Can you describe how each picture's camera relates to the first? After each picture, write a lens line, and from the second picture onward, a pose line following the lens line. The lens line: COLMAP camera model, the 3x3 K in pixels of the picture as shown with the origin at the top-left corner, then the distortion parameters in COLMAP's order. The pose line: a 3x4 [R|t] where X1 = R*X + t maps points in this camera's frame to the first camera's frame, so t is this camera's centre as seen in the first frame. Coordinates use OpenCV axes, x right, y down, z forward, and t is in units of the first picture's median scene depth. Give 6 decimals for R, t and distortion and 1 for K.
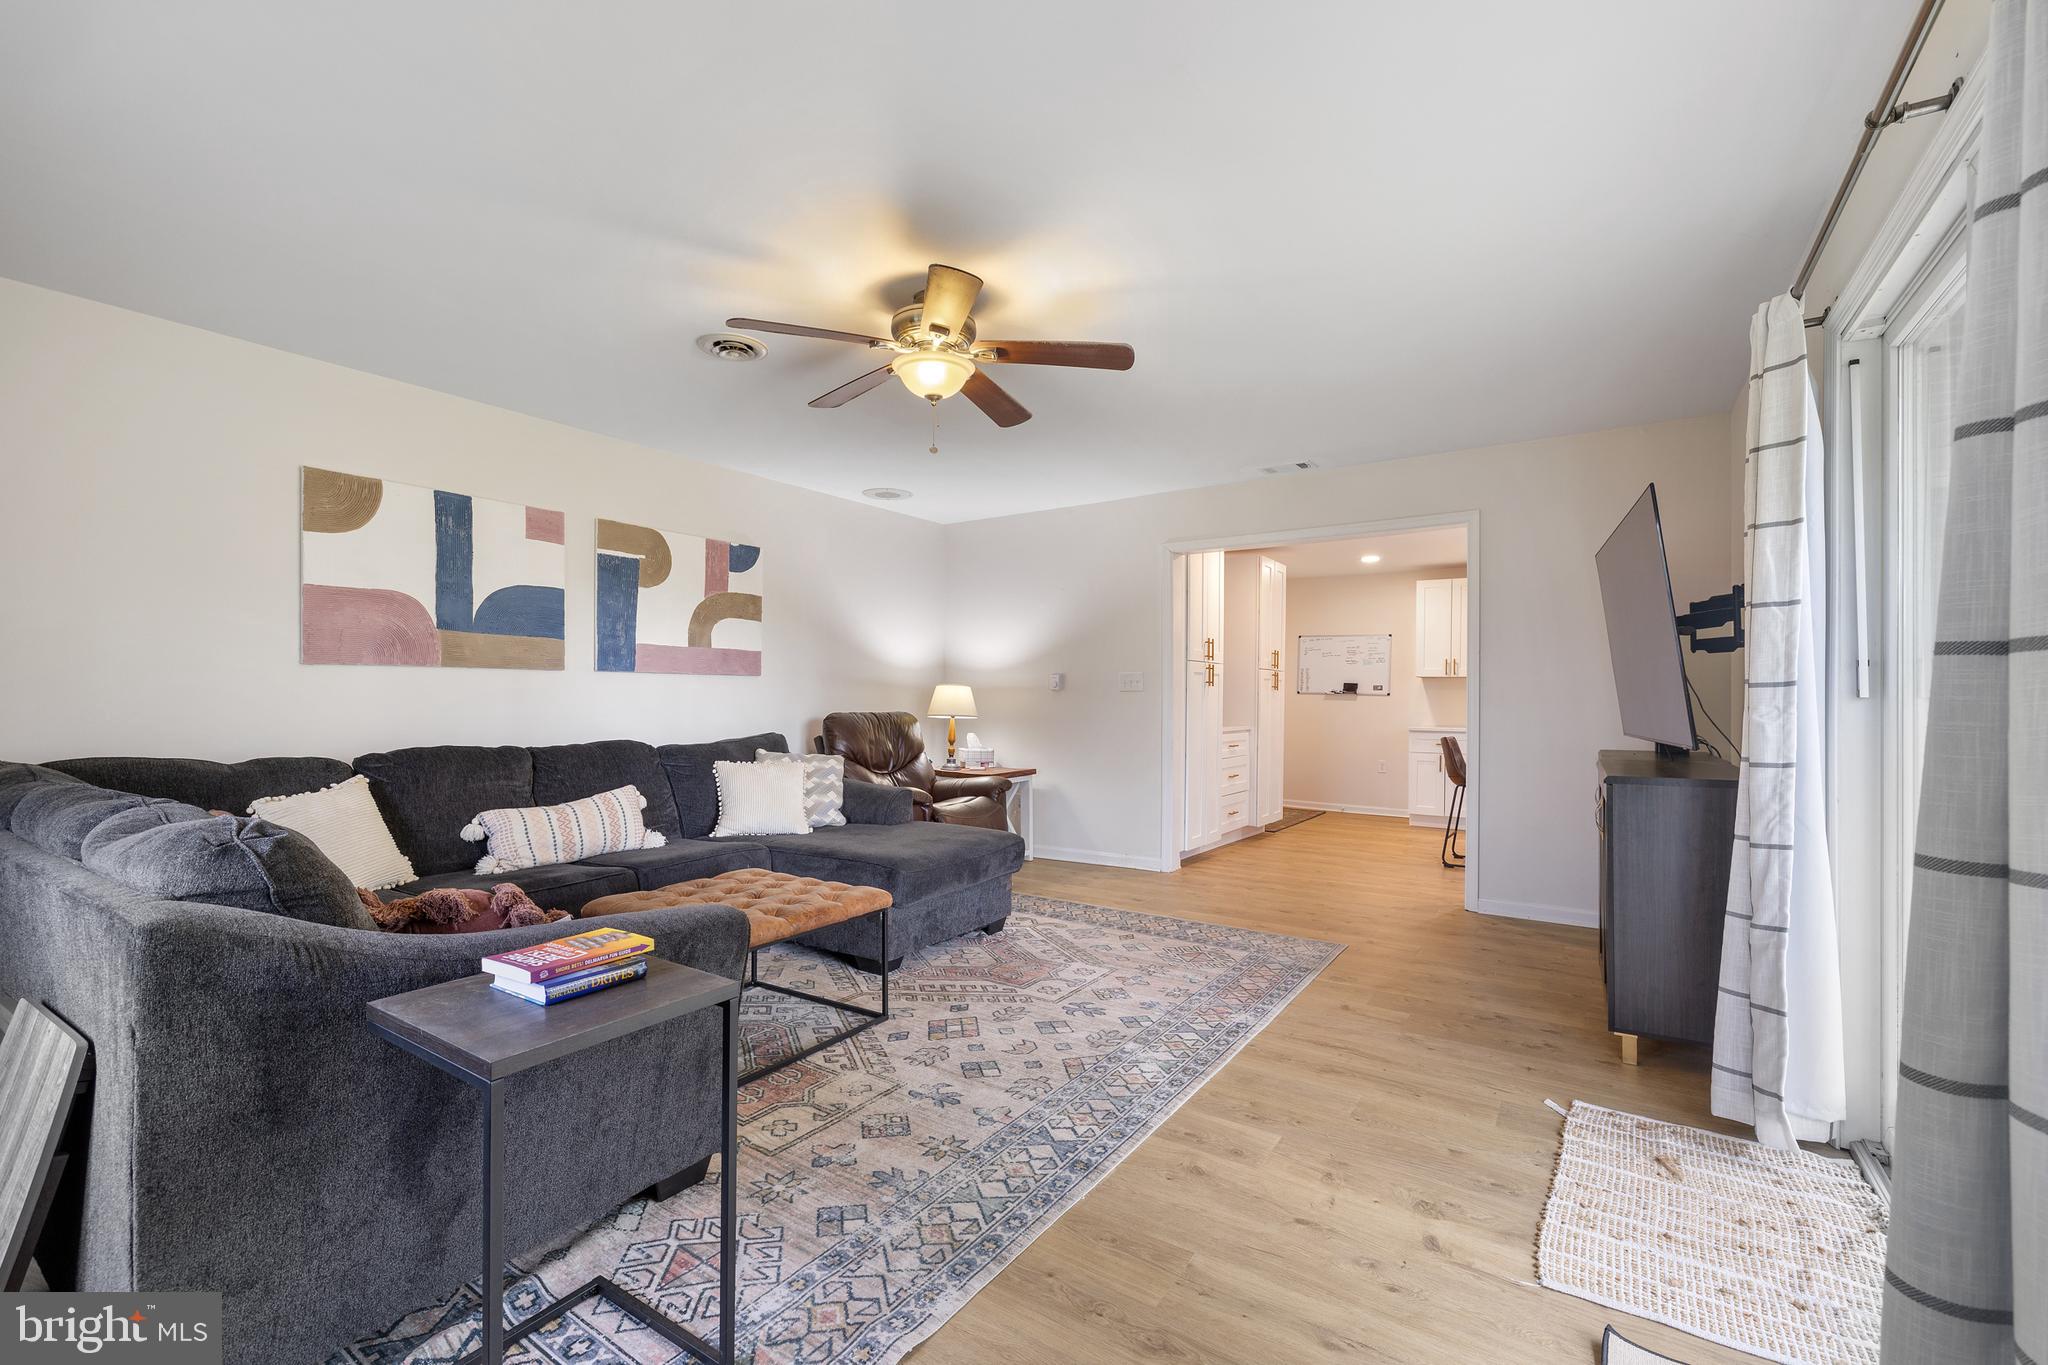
lens RADIAL K [[867.3, 0, 1016.8], [0, 867.3, 702.8], [0, 0, 1]] dist [0.000349, 0.000238]
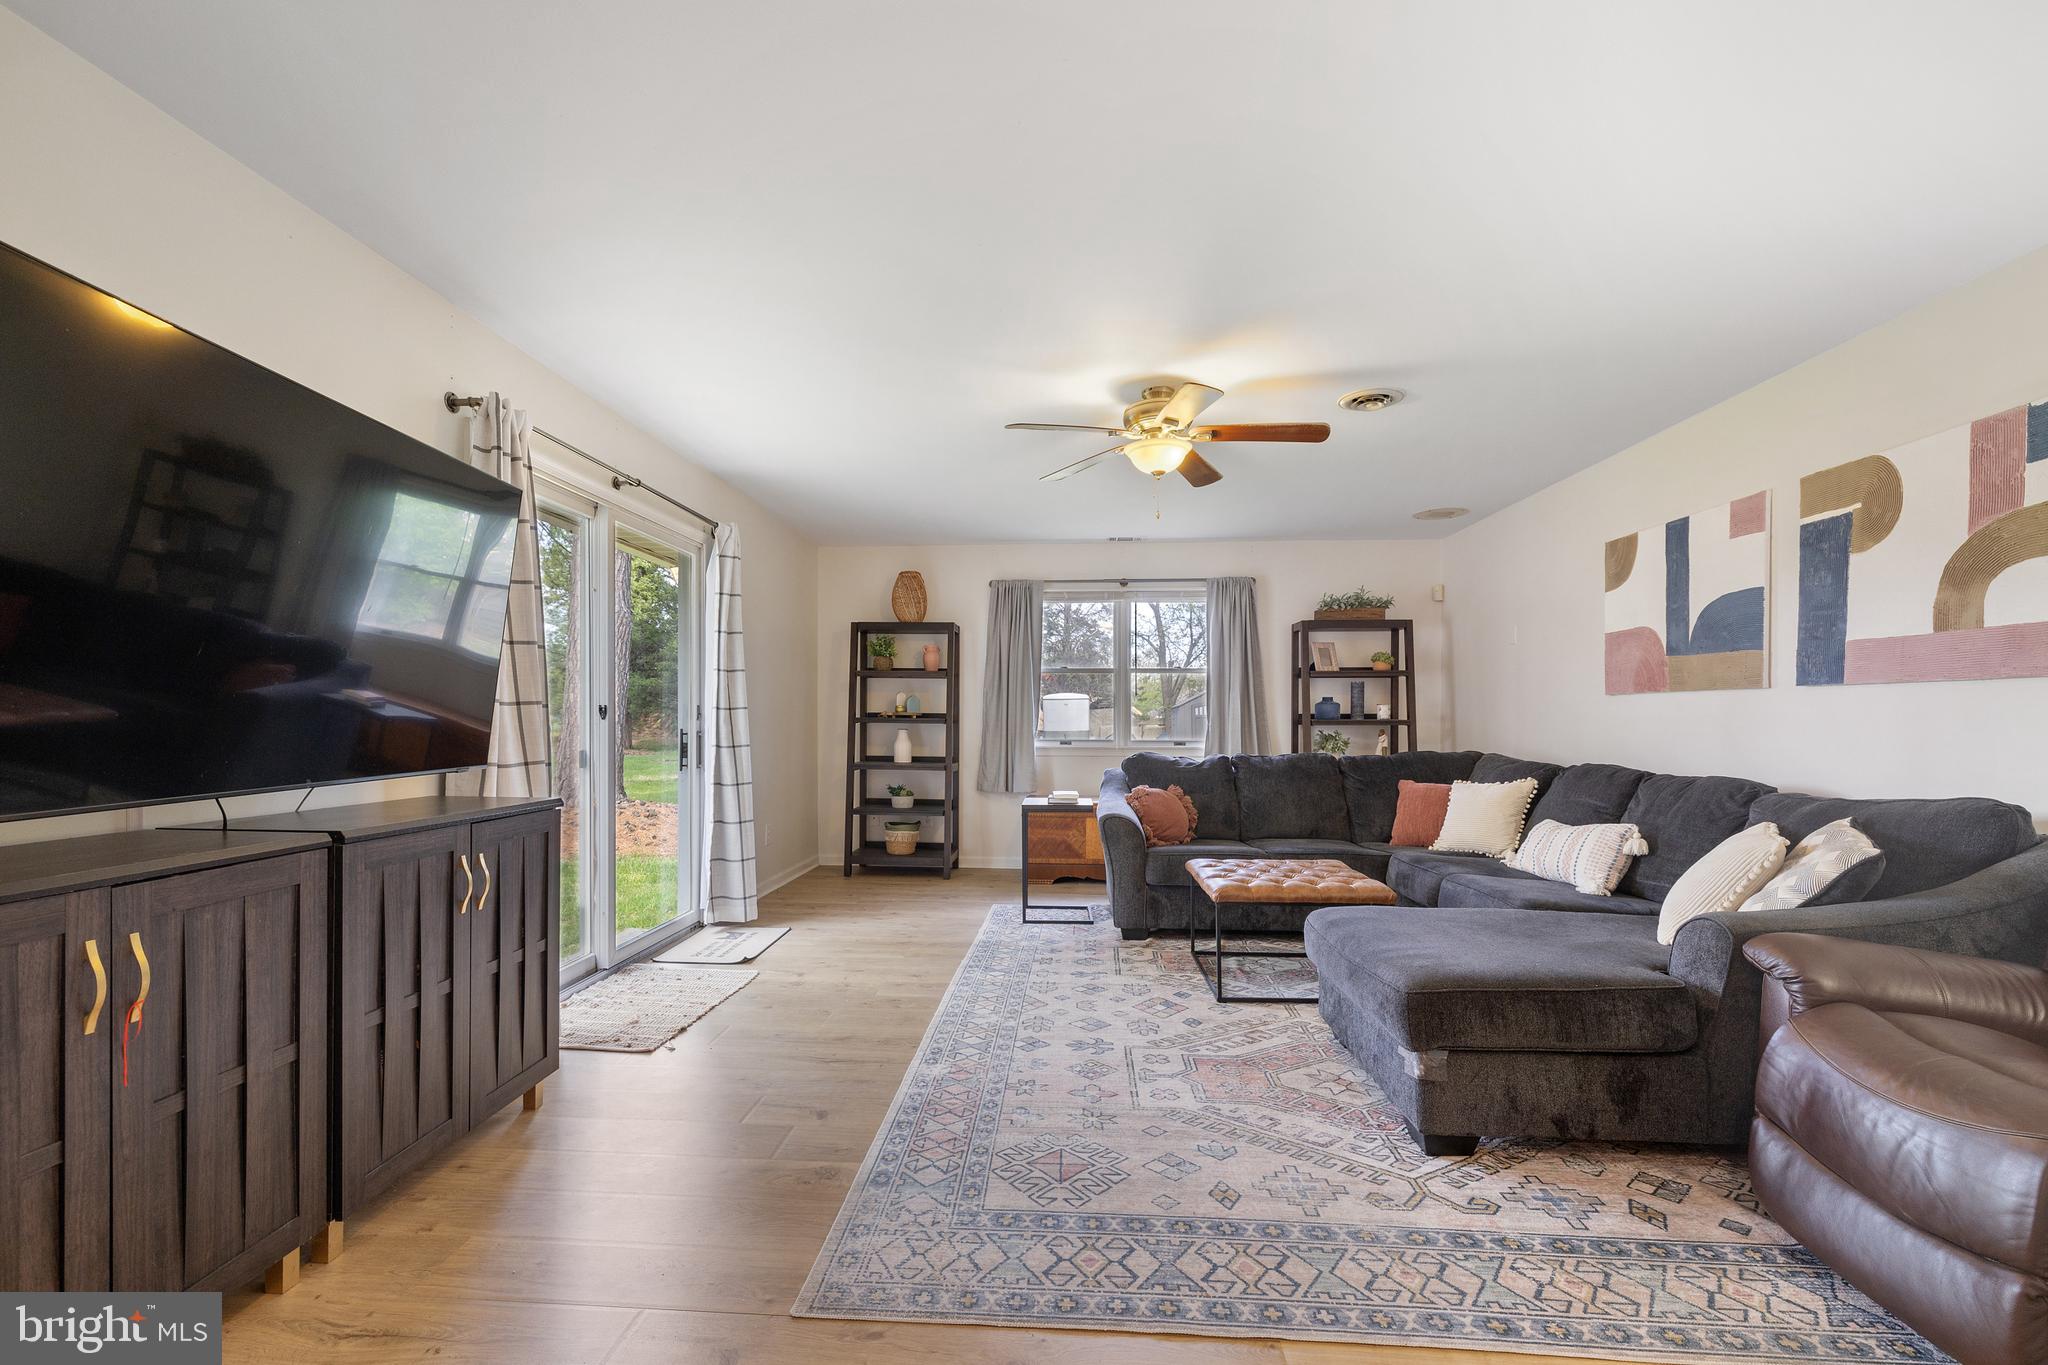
lens RADIAL K [[874.2, 0, 1017.2], [0, 874.2, 724.8], [0, 0, 1]] dist [0.003280, 0.000576]
pose [[-0.863571, -0.001127, -0.504226, 0.529679], [-0.008831, 0.999878, 0.012889, -0.008364], [0.504150, 0.015584, -0.863475, 1.494357]]
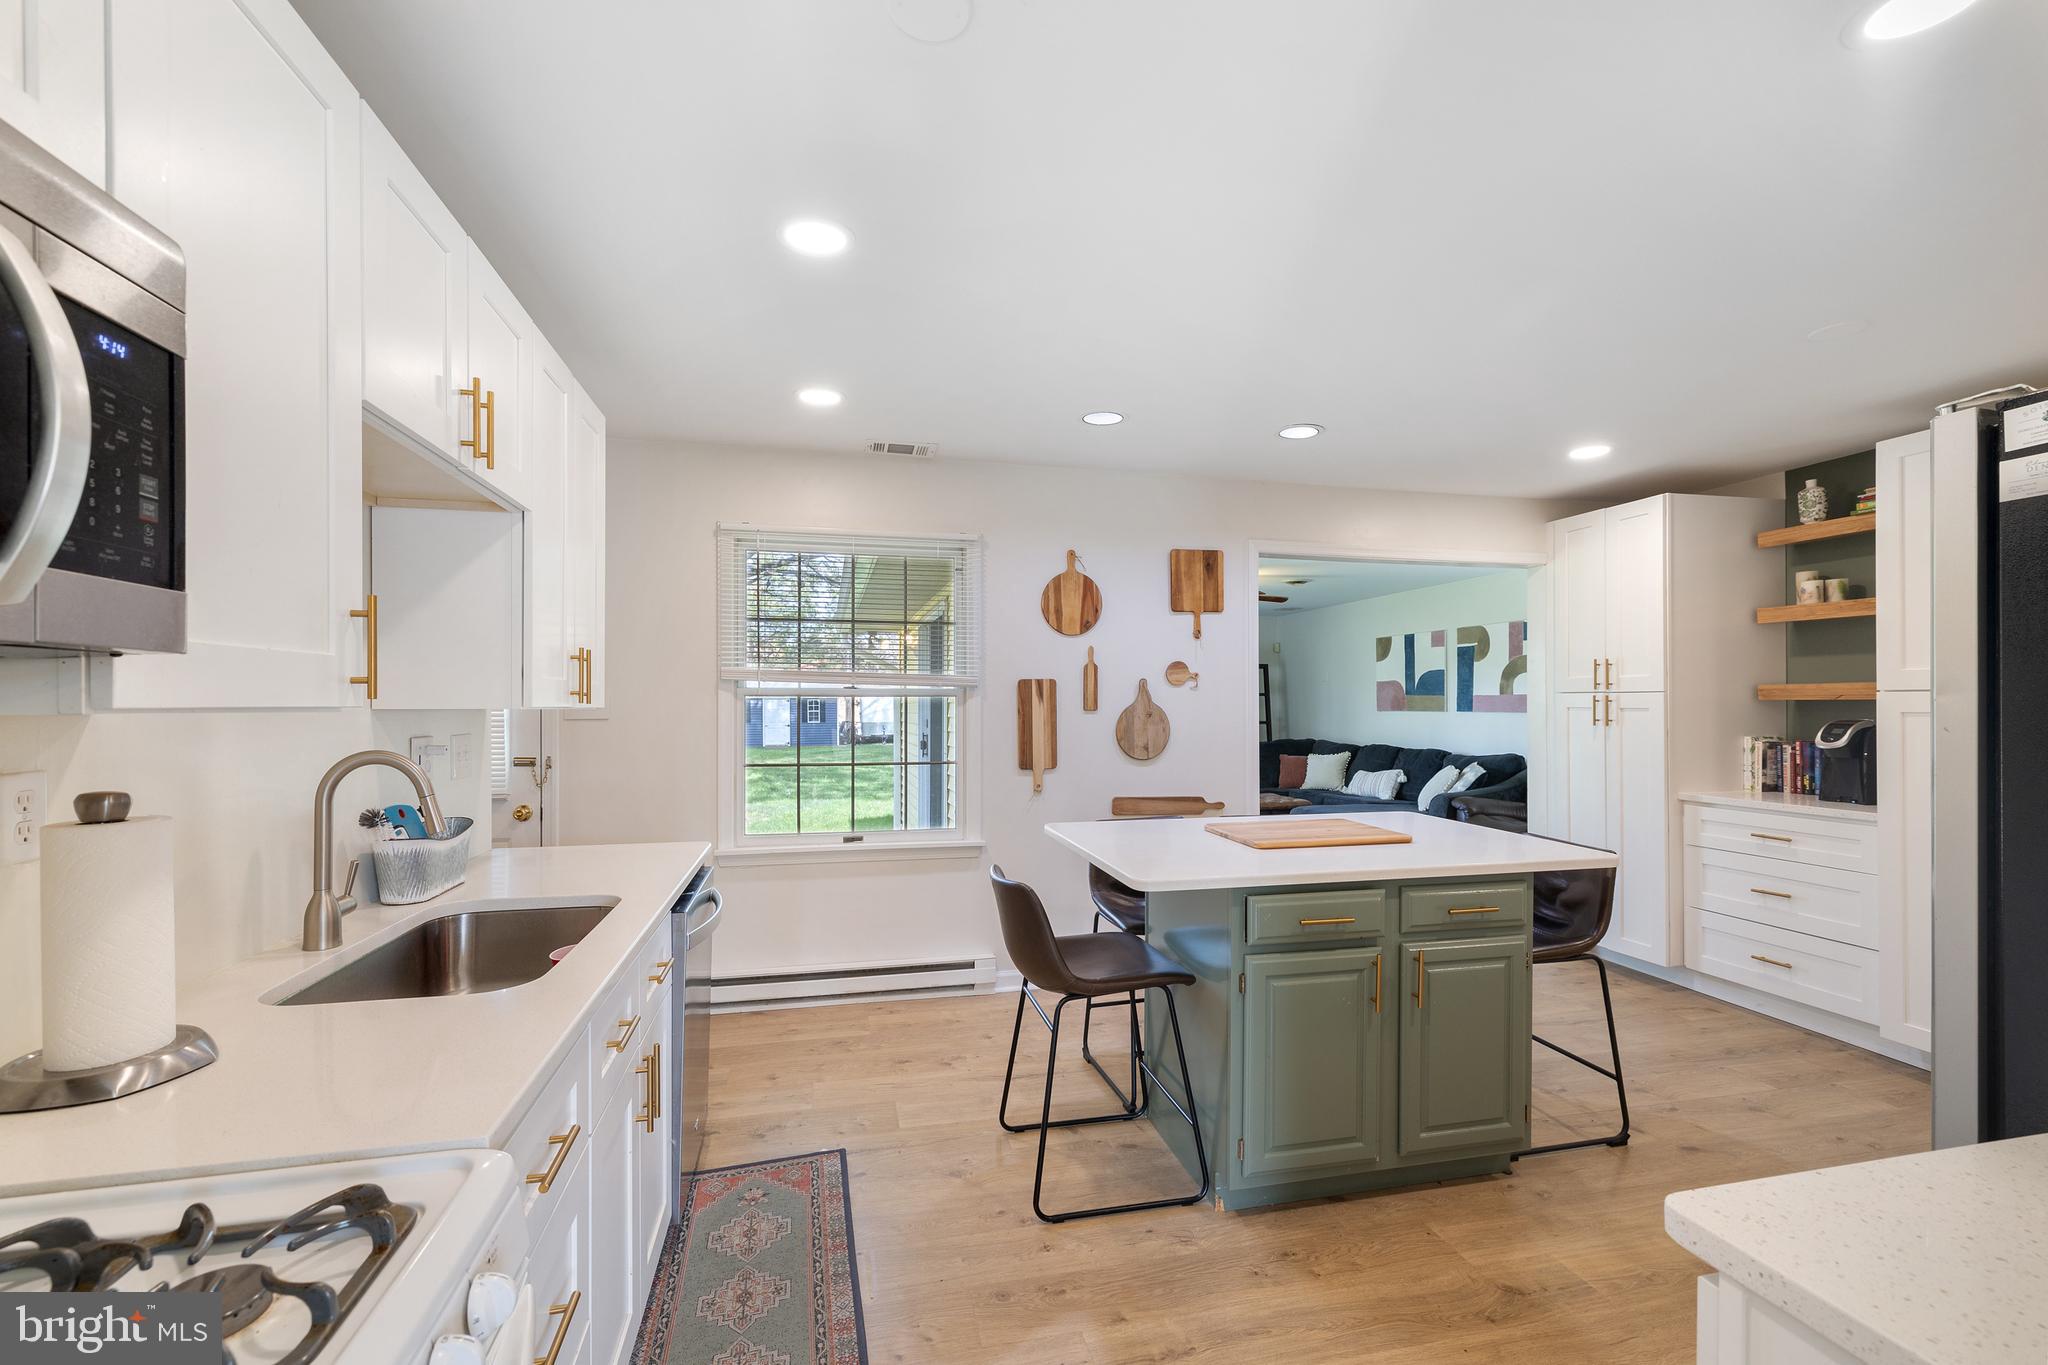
lens RADIAL K [[867.3, 0, 1016.8], [0, 867.3, 702.8], [0, 0, 1]] dist [0.000349, 0.000238]
pose [[-0.682919, -0.004341, -0.730481, 1.697857], [-0.005596, 0.999984, -0.000712, -0.055356], [0.730472, 0.003602, -0.682933, 1.793126]]
